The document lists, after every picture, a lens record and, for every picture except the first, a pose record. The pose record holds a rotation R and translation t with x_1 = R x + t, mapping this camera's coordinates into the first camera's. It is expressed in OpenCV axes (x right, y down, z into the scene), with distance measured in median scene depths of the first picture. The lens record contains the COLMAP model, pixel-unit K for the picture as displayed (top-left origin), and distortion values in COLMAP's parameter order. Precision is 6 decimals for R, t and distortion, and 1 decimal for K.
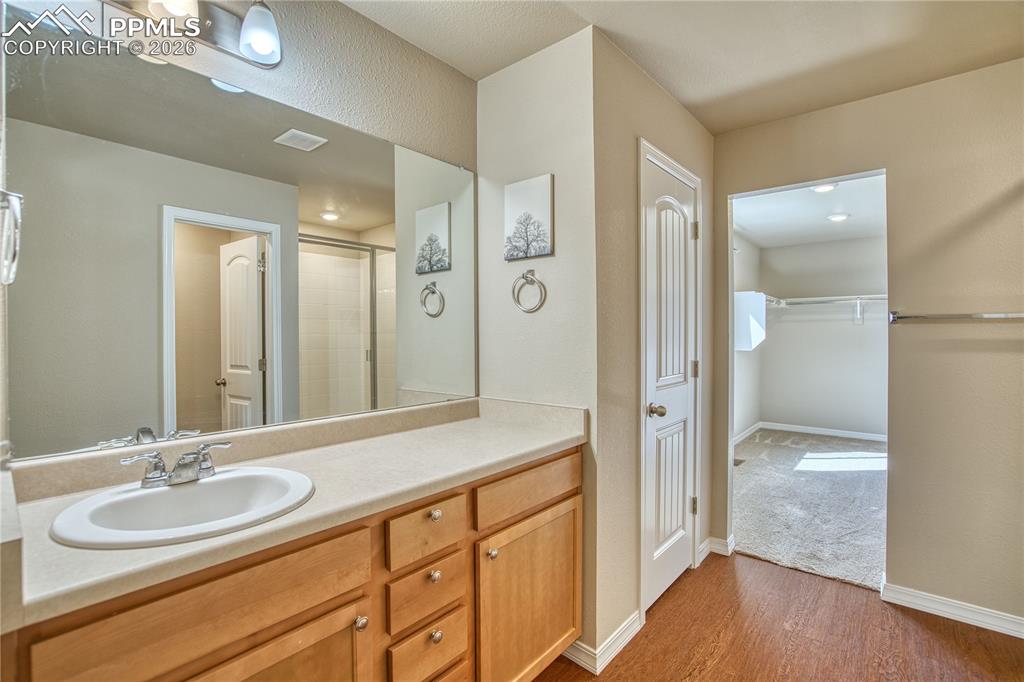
lens RADIAL K [[473.8, 0, 507.1], [0, 473.8, 342.8], [0, 0, 1]] dist [-0.049229, 0.015876]
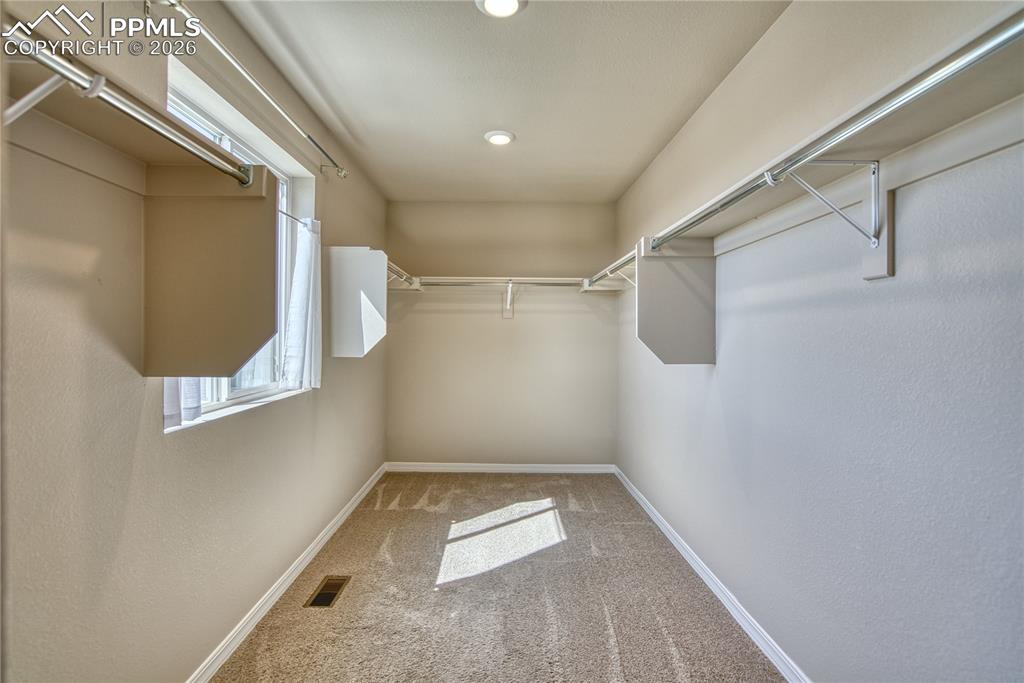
lens RADIAL K [[473.8, 0, 508.5], [0, 473.8, 342.4], [0, 0, 1]] dist [-0.049229, 0.015876]
pose [[0.747589, 0.000659, 0.664162, 0.263119], [-0.002936, 0.999993, 0.002312, -0.002452], [-0.664156, -0.003678, 0.747585, 0.442983]]
